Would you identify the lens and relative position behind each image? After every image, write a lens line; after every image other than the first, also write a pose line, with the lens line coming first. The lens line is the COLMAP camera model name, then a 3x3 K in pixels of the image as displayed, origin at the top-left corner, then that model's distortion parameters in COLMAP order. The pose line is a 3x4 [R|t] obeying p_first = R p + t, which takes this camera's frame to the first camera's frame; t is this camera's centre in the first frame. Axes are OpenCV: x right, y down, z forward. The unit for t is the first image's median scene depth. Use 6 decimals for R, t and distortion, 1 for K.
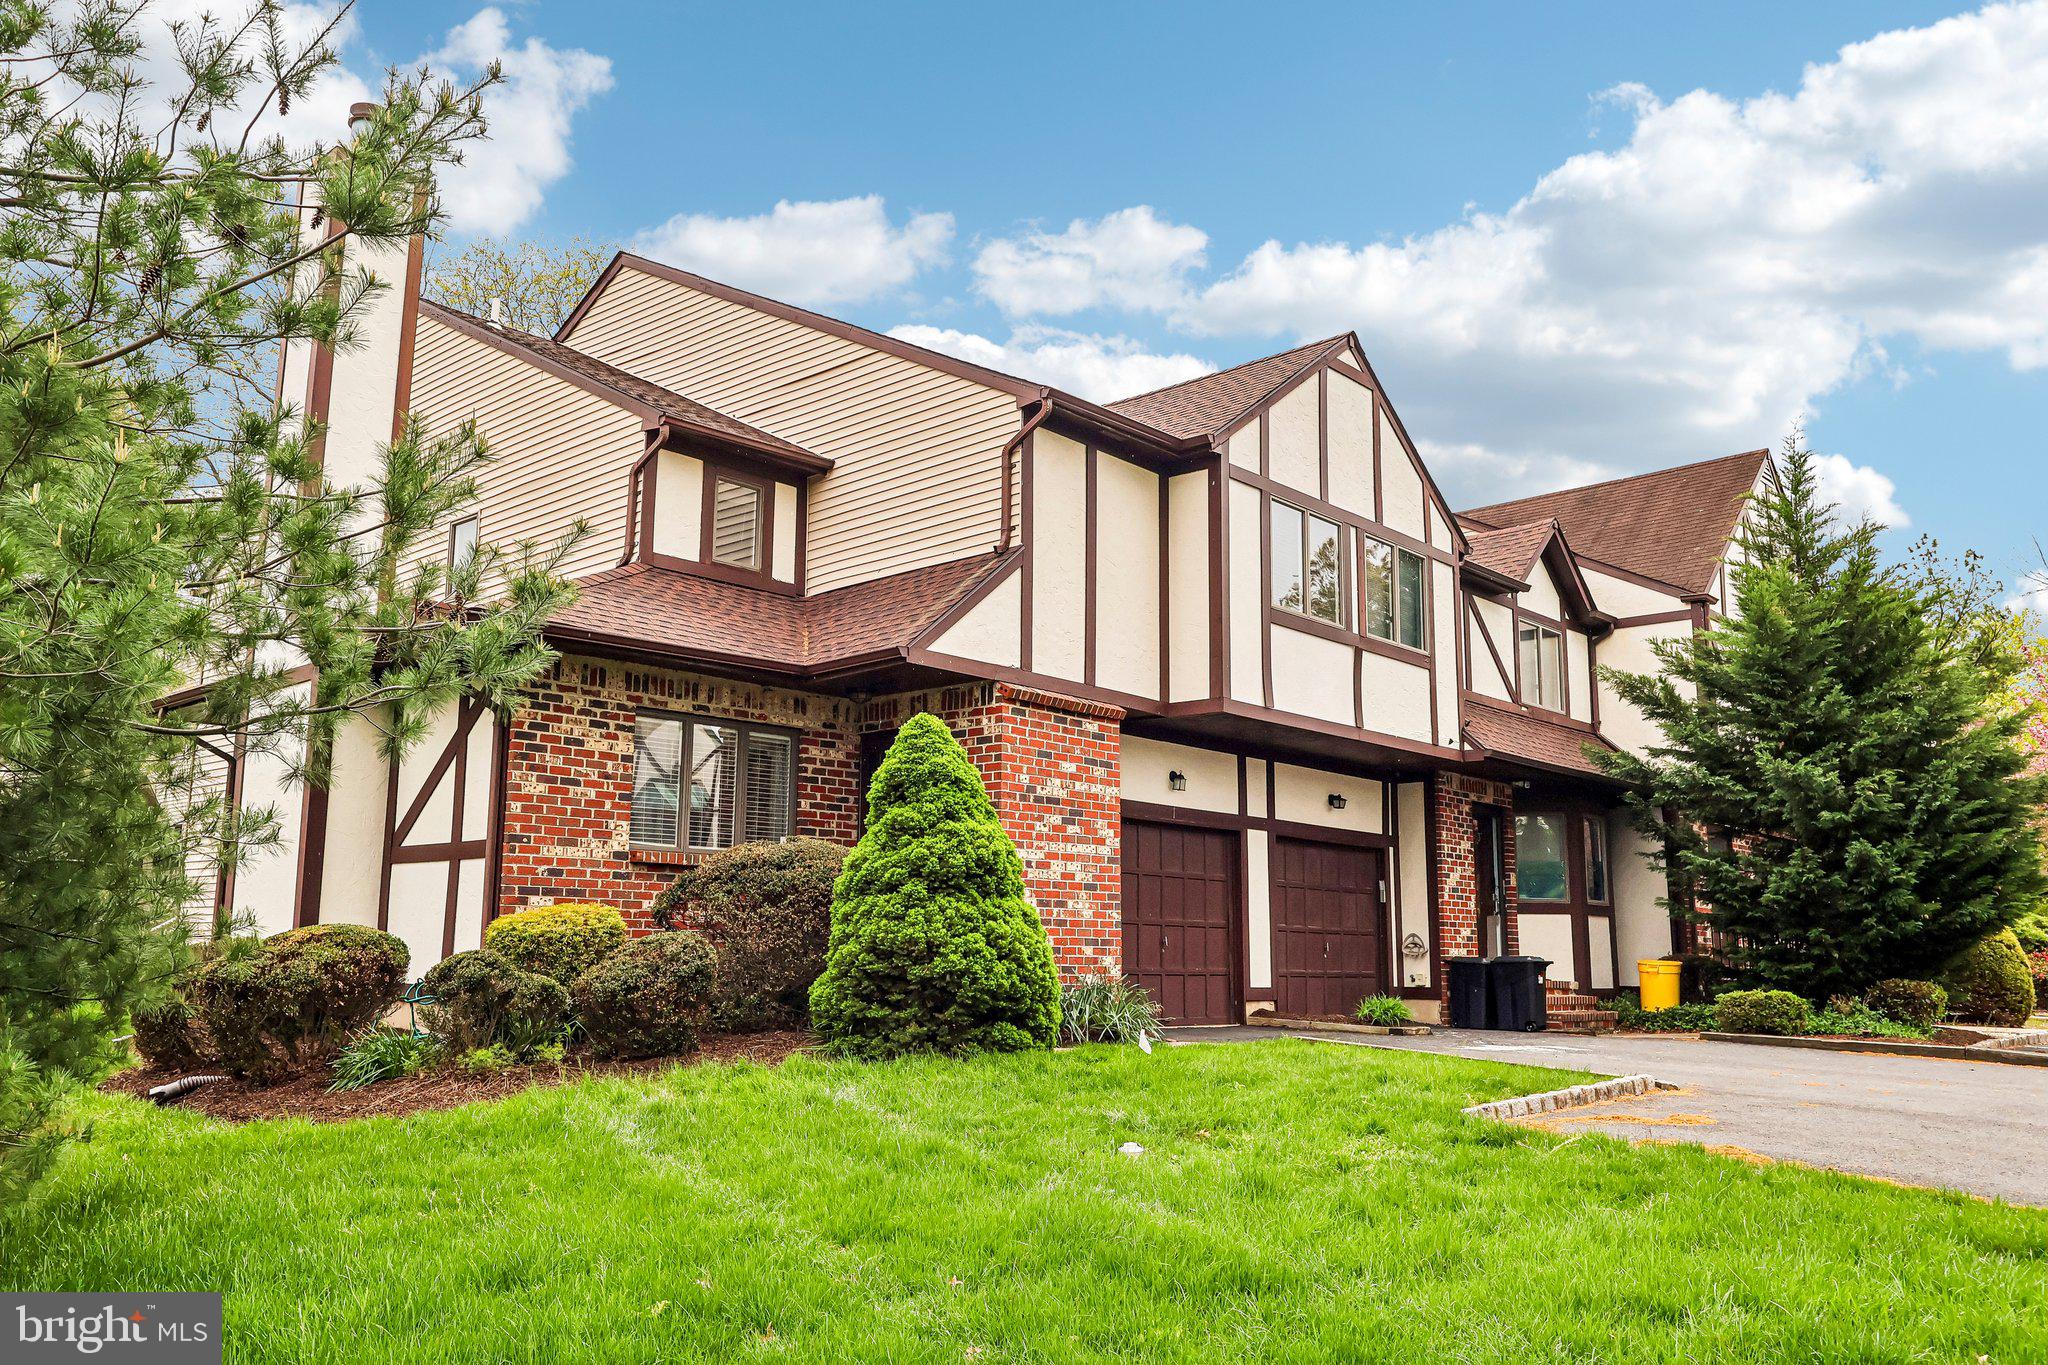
lens RADIAL K [[1618.4, 0, 1025.2], [0, 1618.4, 685.2], [0, 0, 1]] dist [0.003462, -0.006644]
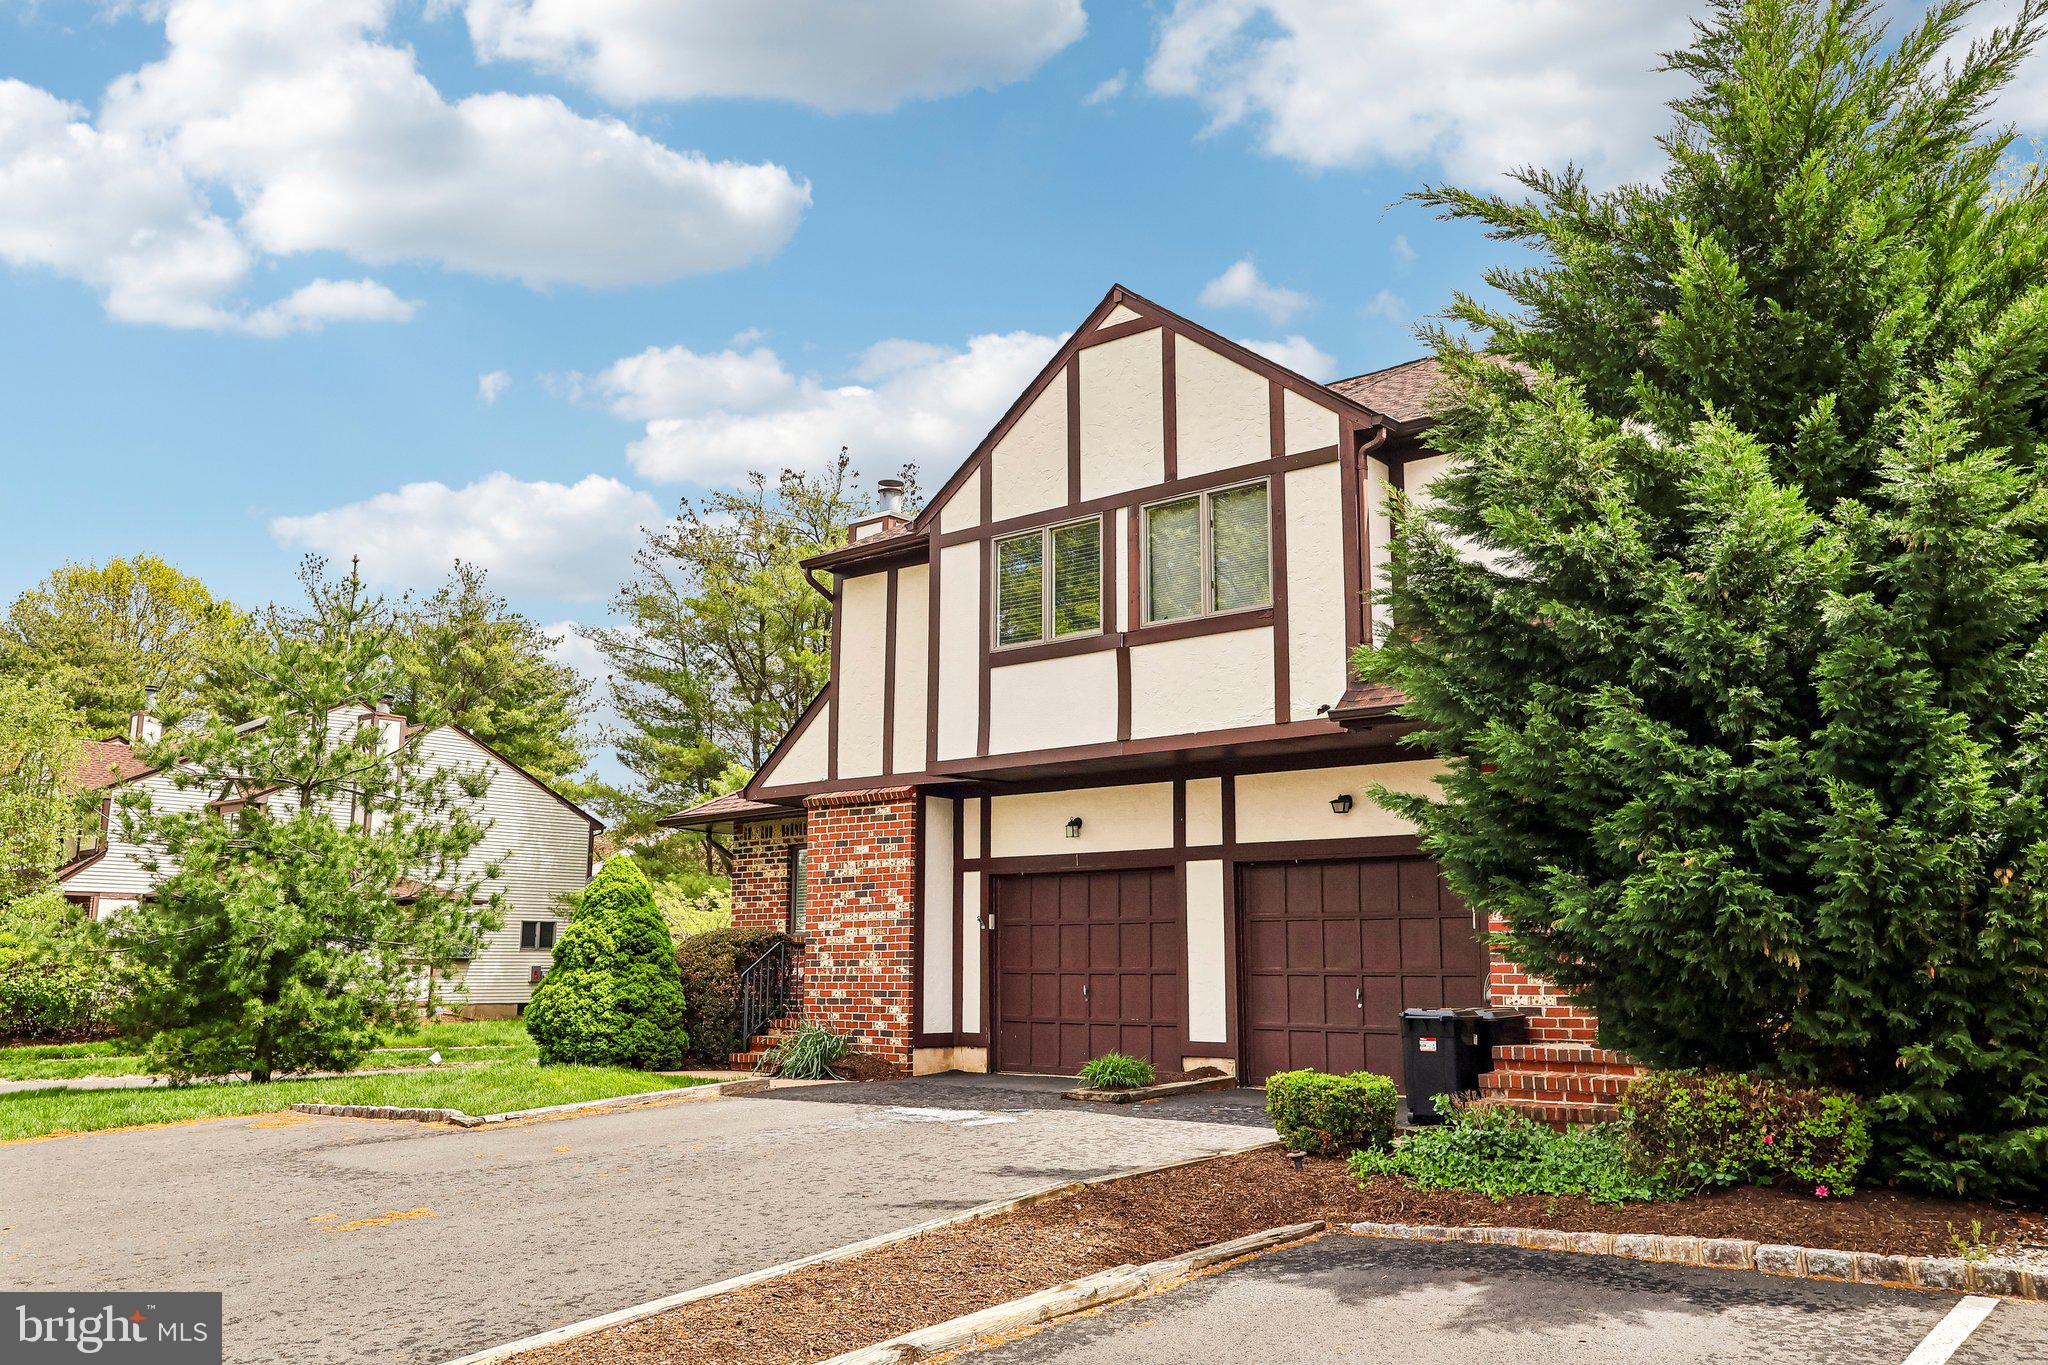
lens RADIAL K [[1618.4, 0, 1024.4], [0, 1618.4, 681.3], [0, 0, 1]] dist [0.003462, -0.006644]
pose [[0.039115, -0.187896, -0.981410, 1.233286], [0.171733, 0.968812, -0.178639, 0.164243], [0.984367, -0.161553, 0.070163, 1.041428]]
